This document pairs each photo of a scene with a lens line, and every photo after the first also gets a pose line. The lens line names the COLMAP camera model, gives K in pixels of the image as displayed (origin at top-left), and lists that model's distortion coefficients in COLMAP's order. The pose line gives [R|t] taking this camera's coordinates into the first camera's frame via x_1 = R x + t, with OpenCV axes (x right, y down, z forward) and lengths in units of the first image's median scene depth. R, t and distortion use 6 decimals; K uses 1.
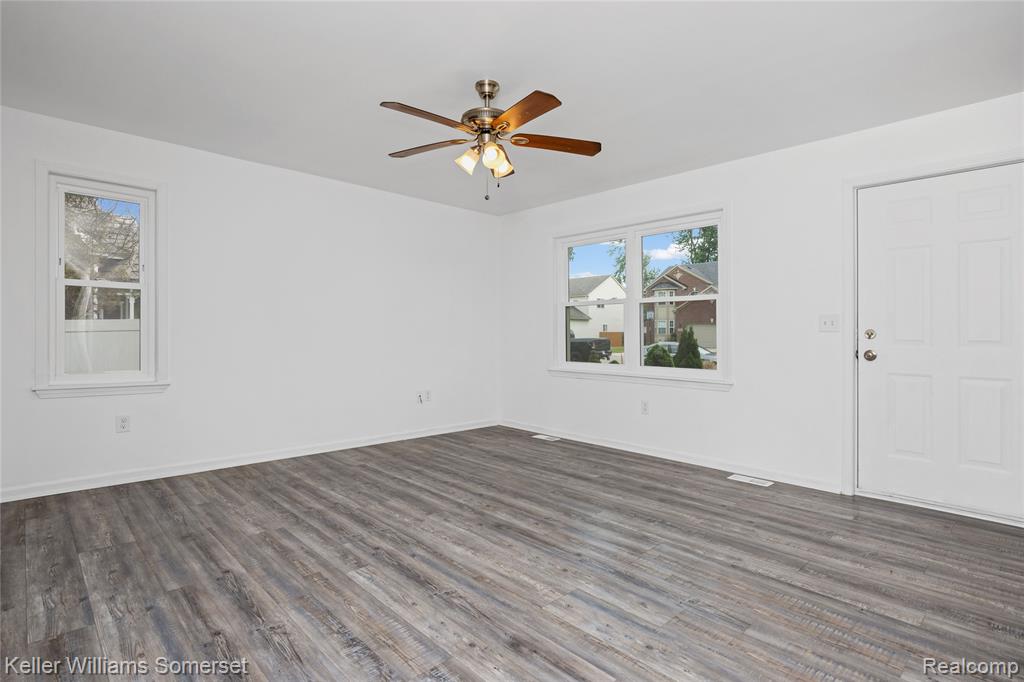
lens RADIAL K [[509.5, 0, 512.0], [0, 509.5, 348.9], [0, 0, 1]] dist [0.005347, -0.004785]
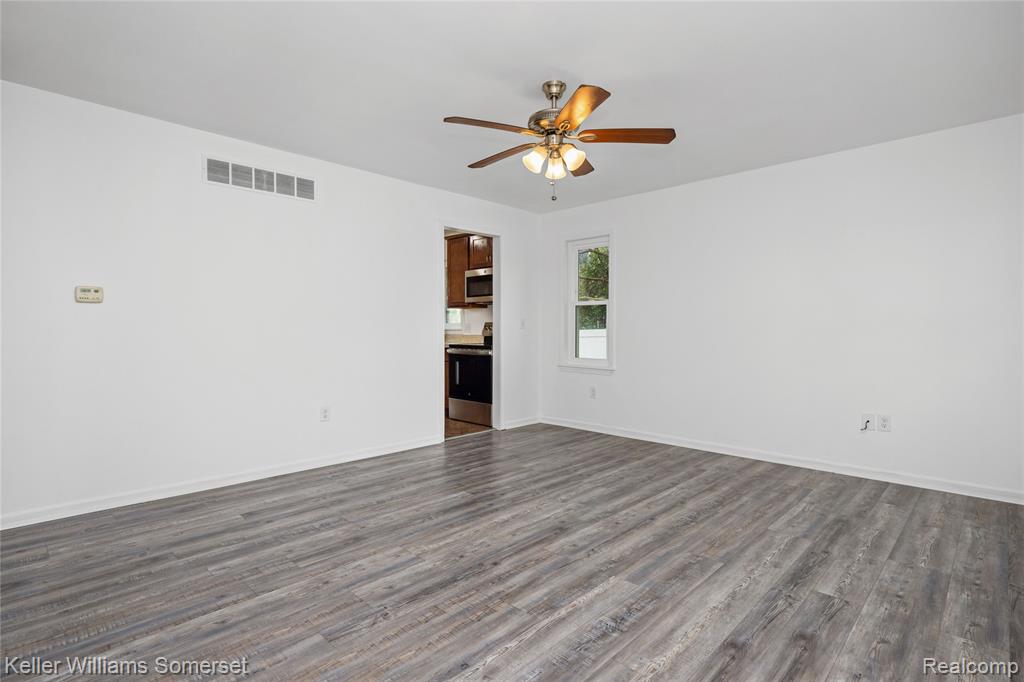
lens RADIAL K [[509.5, 0, 512.3], [0, 509.5, 334.1], [0, 0, 1]] dist [0.005347, -0.004785]
pose [[0.037525, -0.002210, -0.999293, 0.996239], [-0.032380, 0.999470, -0.003427, -0.020998], [0.998771, 0.032486, 0.037433, 0.902213]]
